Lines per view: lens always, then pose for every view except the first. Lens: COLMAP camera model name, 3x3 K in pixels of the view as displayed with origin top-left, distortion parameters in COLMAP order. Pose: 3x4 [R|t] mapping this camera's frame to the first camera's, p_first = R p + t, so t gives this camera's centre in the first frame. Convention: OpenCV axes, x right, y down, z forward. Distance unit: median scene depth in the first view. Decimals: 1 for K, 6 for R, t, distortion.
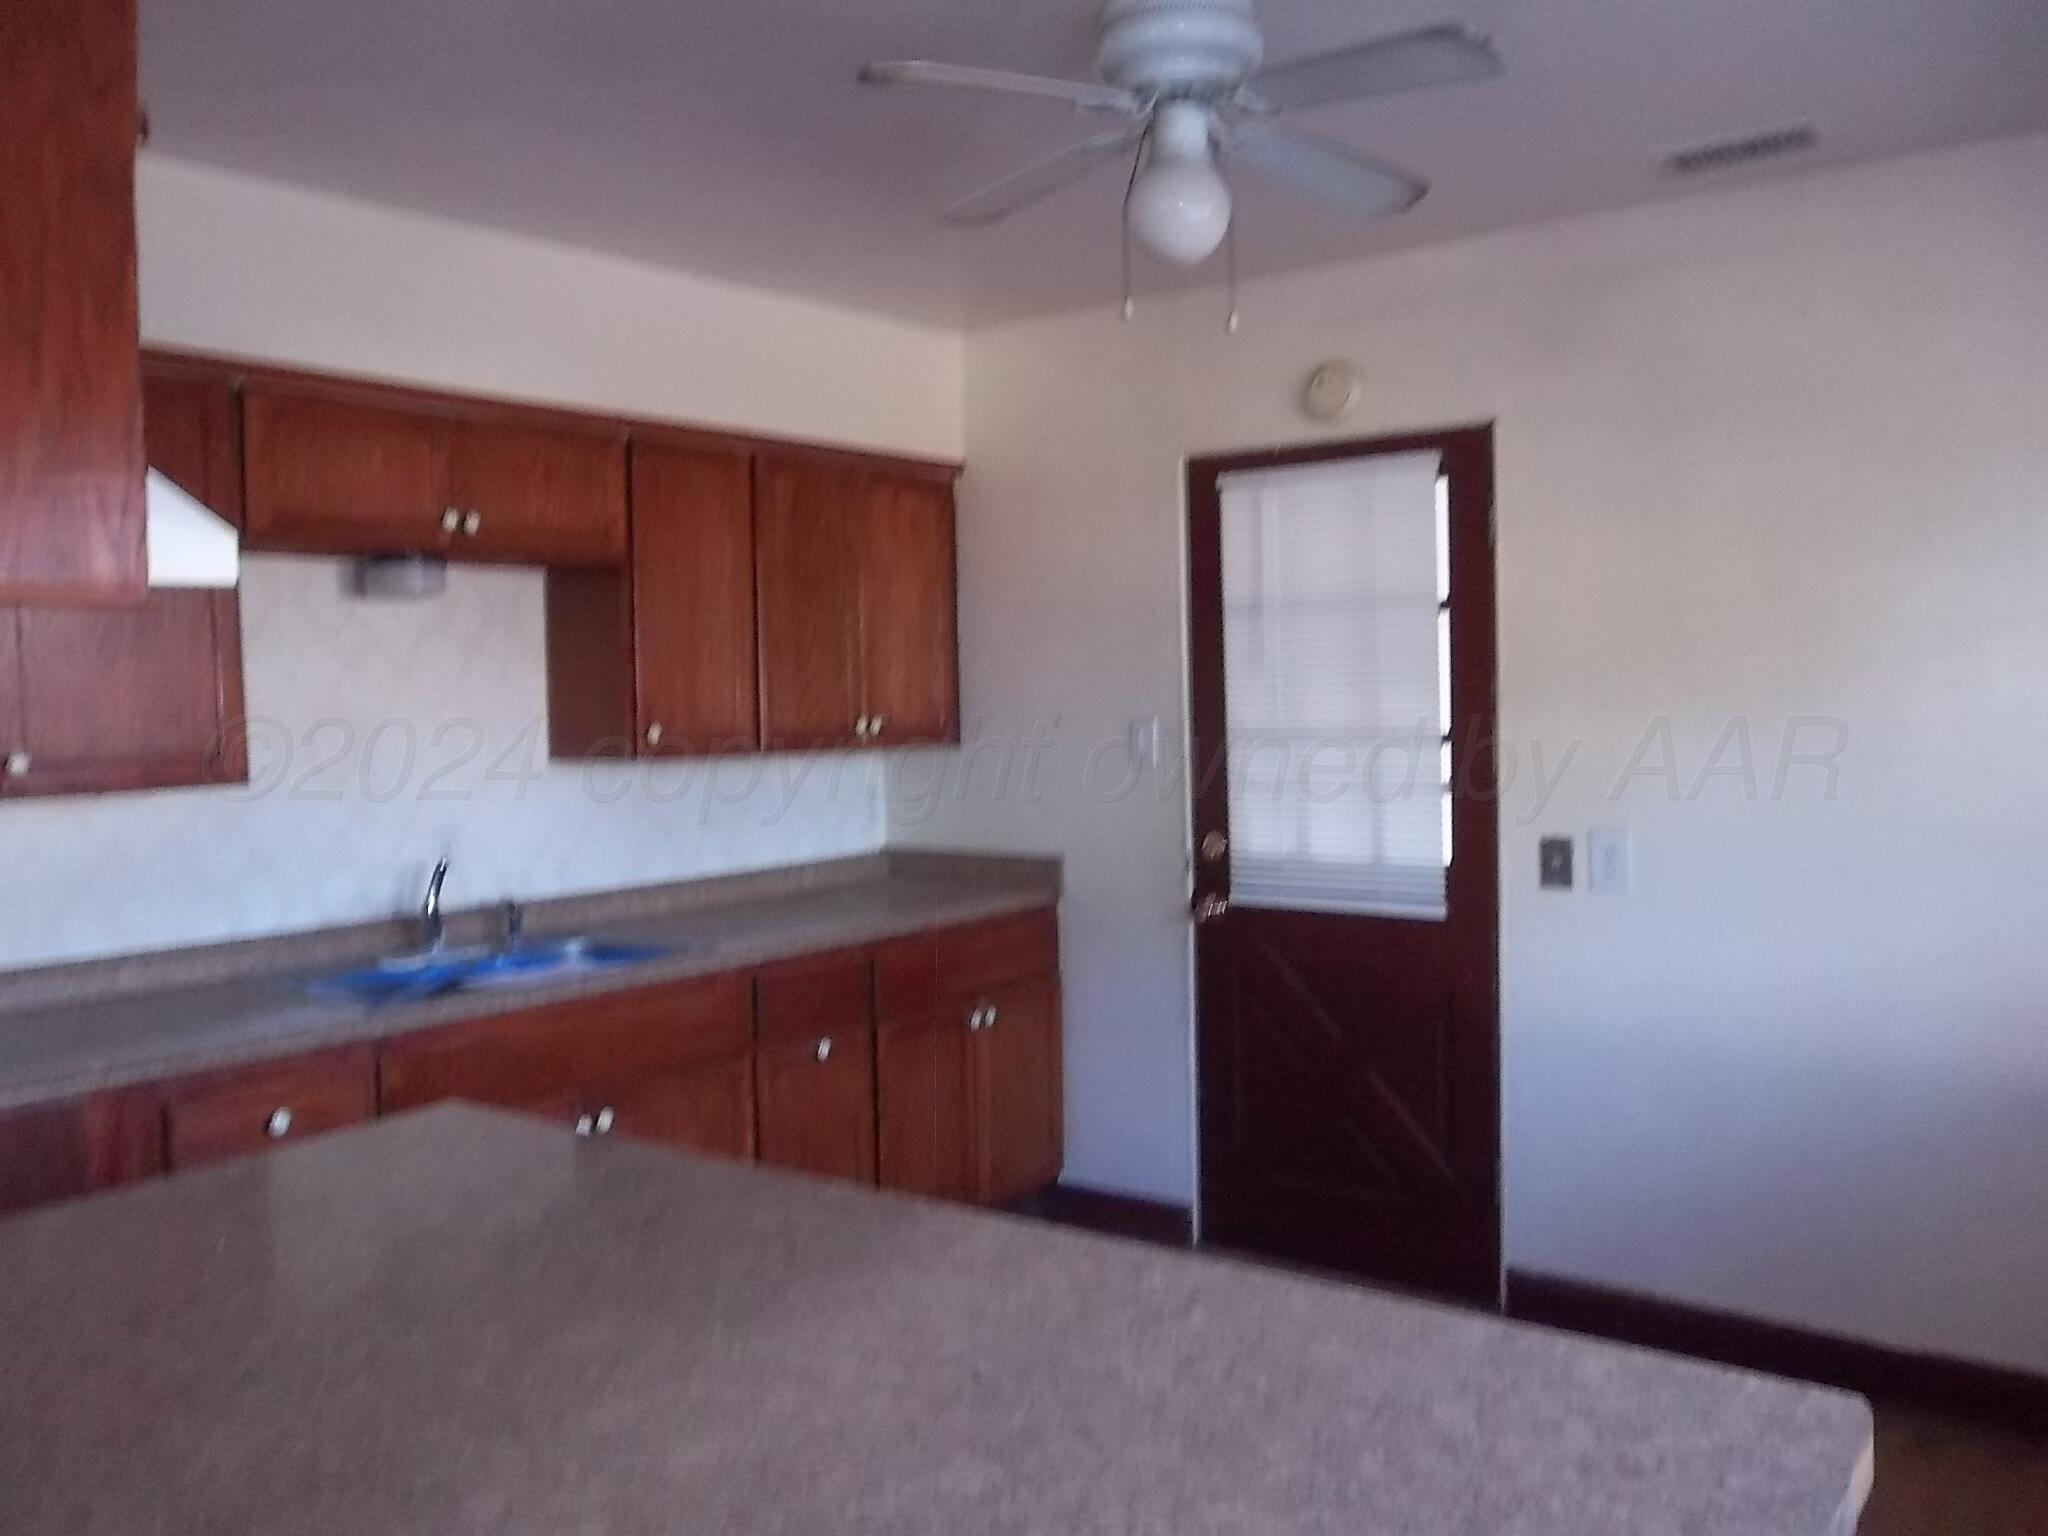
lens RADIAL K [[1750.9, 0, 1016.2], [0, 1750.9, 763.7], [0, 0, 1]] dist [0.020911, -0.006194]
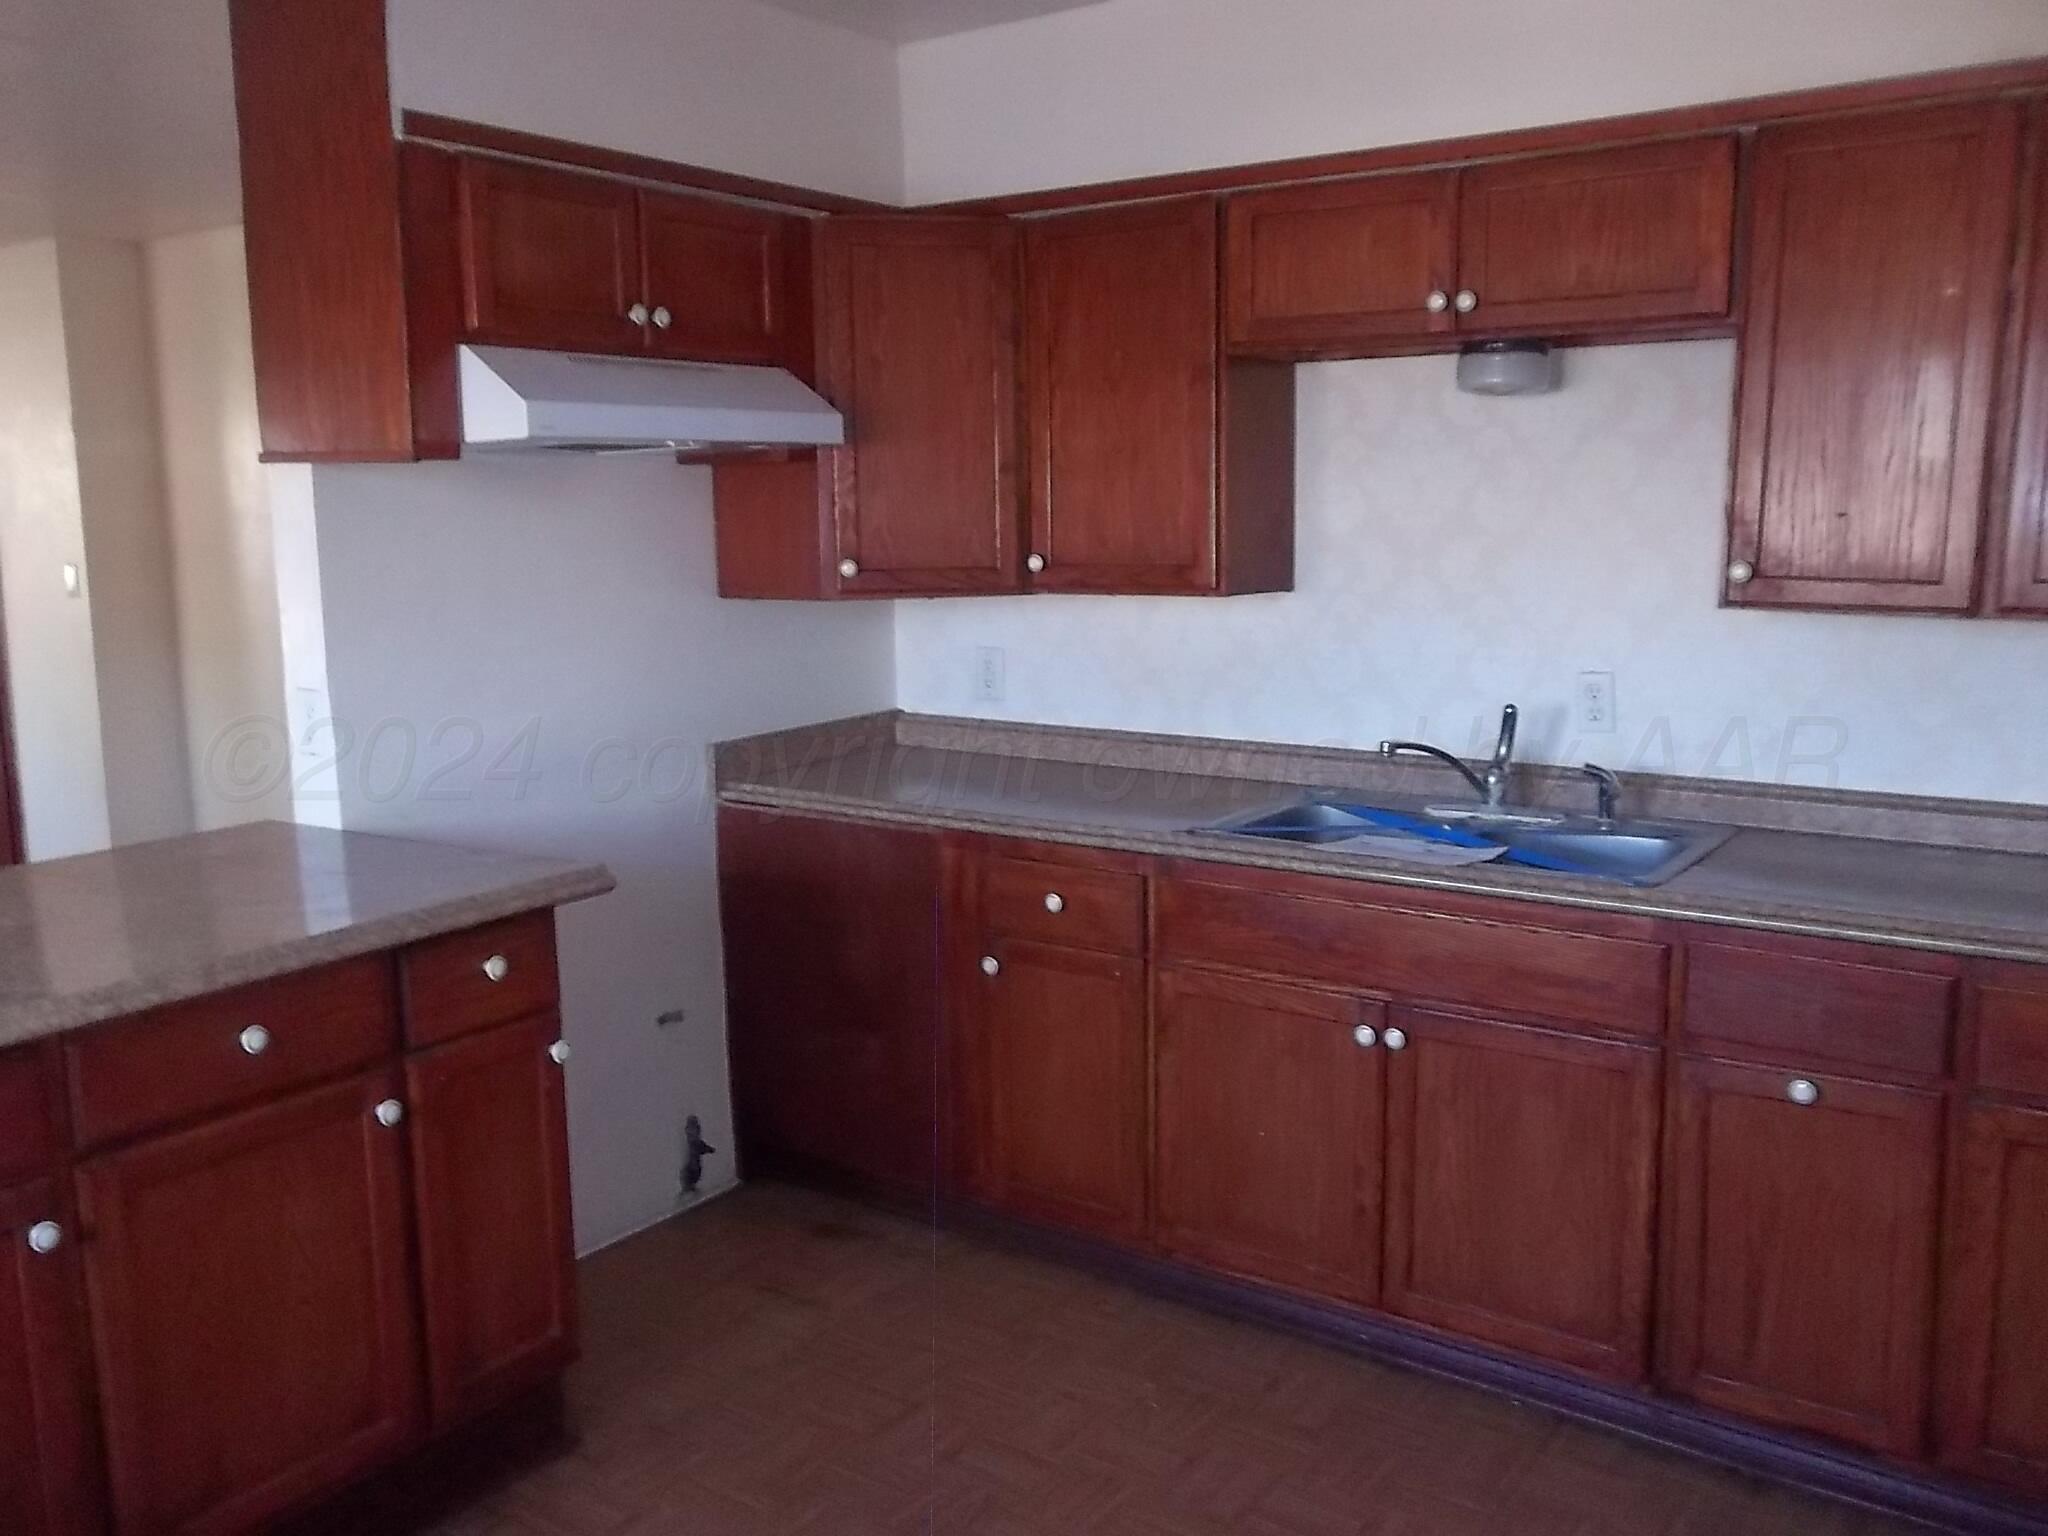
lens RADIAL K [[1750.9, 0, 1020.0], [0, 1750.9, 776.6], [0, 0, 1]] dist [0.020911, -0.006194]
pose [[0.013346, 0.177452, -0.984039, 0.539280], [-0.031783, 0.983705, 0.176961, -0.055504], [0.999406, 0.028914, 0.018768, 0.775278]]
